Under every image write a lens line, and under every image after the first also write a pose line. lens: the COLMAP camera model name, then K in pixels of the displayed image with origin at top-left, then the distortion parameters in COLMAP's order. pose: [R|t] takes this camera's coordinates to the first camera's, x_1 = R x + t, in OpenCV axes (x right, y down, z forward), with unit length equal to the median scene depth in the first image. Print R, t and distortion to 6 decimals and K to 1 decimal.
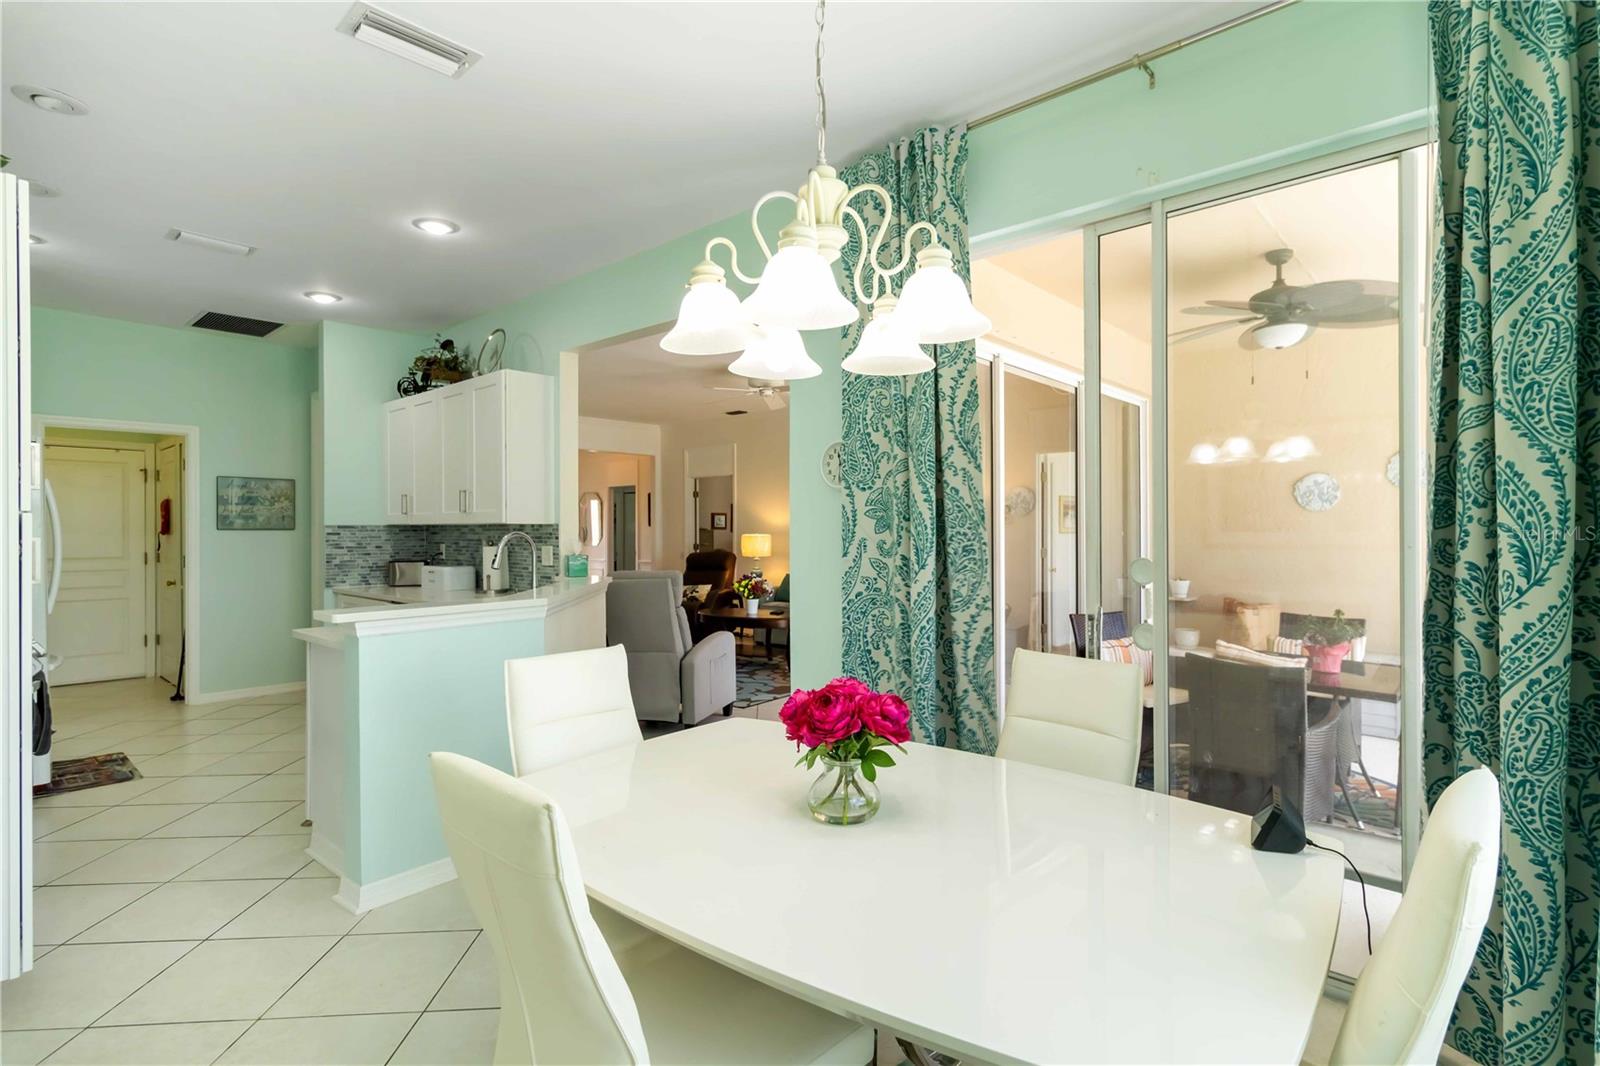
lens RADIAL K [[753.7, 0, 805.1], [0, 753.7, 529.4], [0, 0, 1]] dist [0.004798, -0.000531]
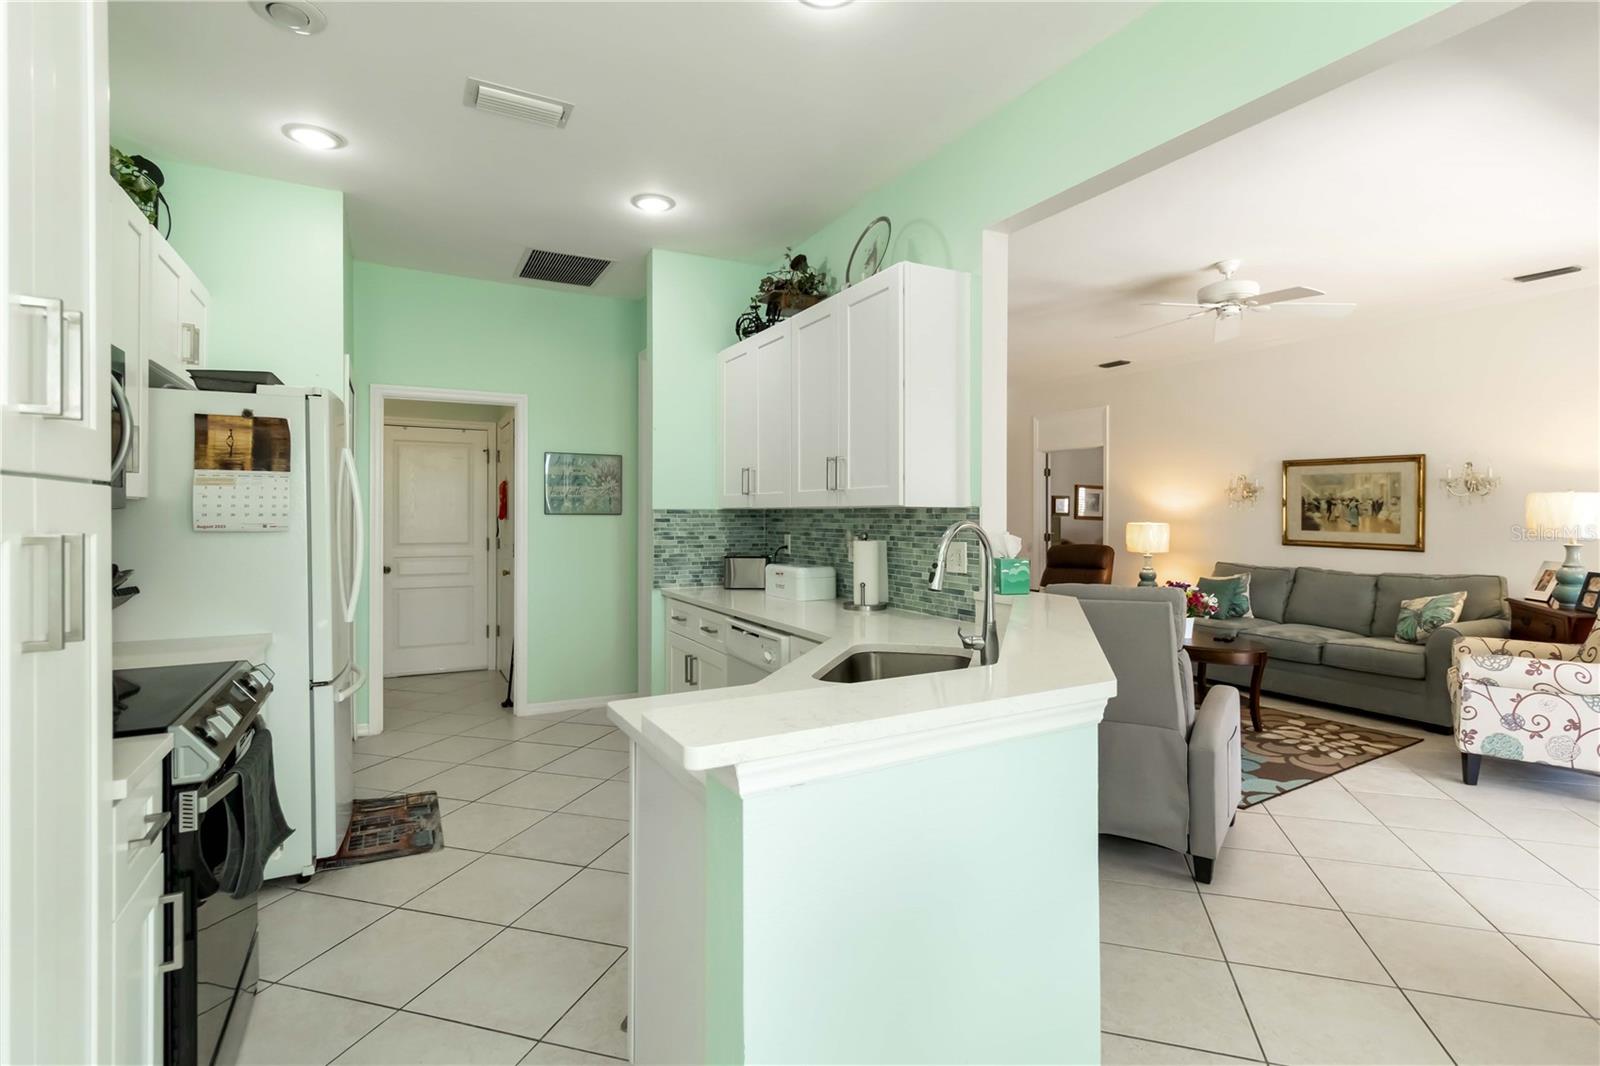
lens RADIAL K [[753.7, 0, 815.3], [0, 753.7, 519.5], [0, 0, 1]] dist [0.004798, -0.000531]
pose [[0.940017, 0.006824, -0.341058, -0.201138], [-0.004891, 0.999967, 0.006525, -0.000639], [0.341091, -0.004465, 0.940020, 0.307336]]
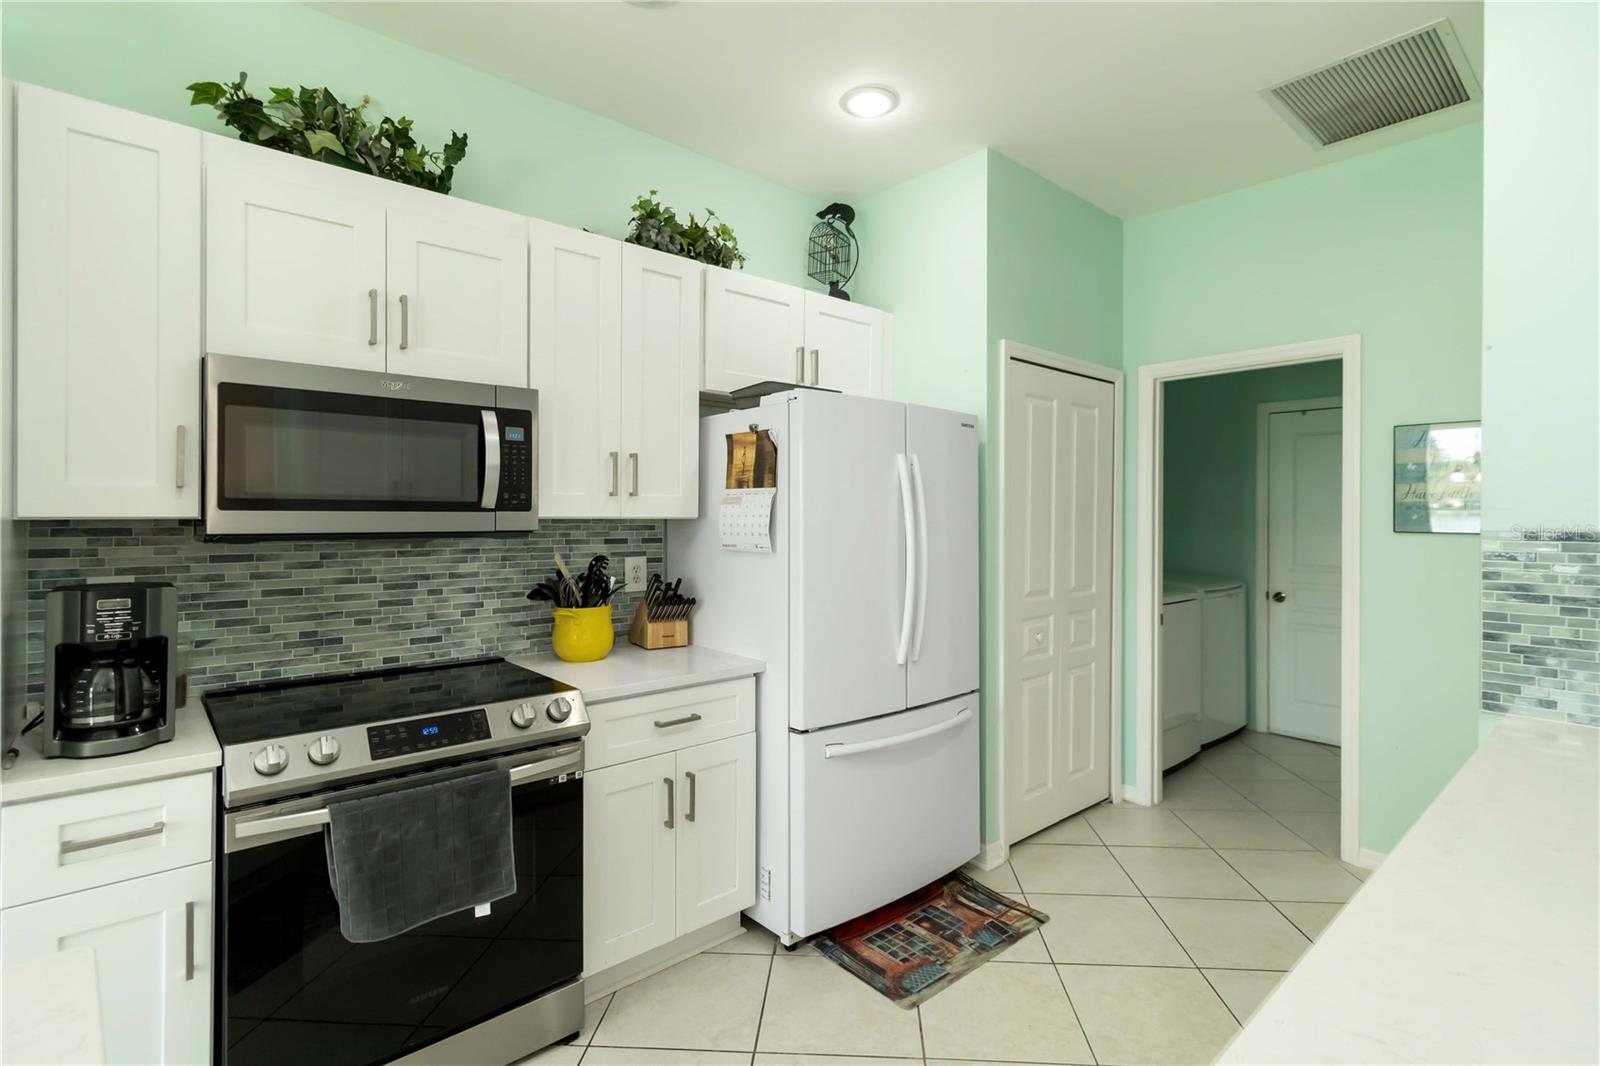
lens RADIAL K [[753.7, 0, 806.7], [0, 753.7, 520.5], [0, 0, 1]] dist [0.004798, -0.000531]
pose [[-0.106469, 0.007614, -0.994287, -0.248387], [-0.004525, 0.999957, 0.008142, -0.010397], [0.994306, 0.005366, -0.106430, 0.696821]]
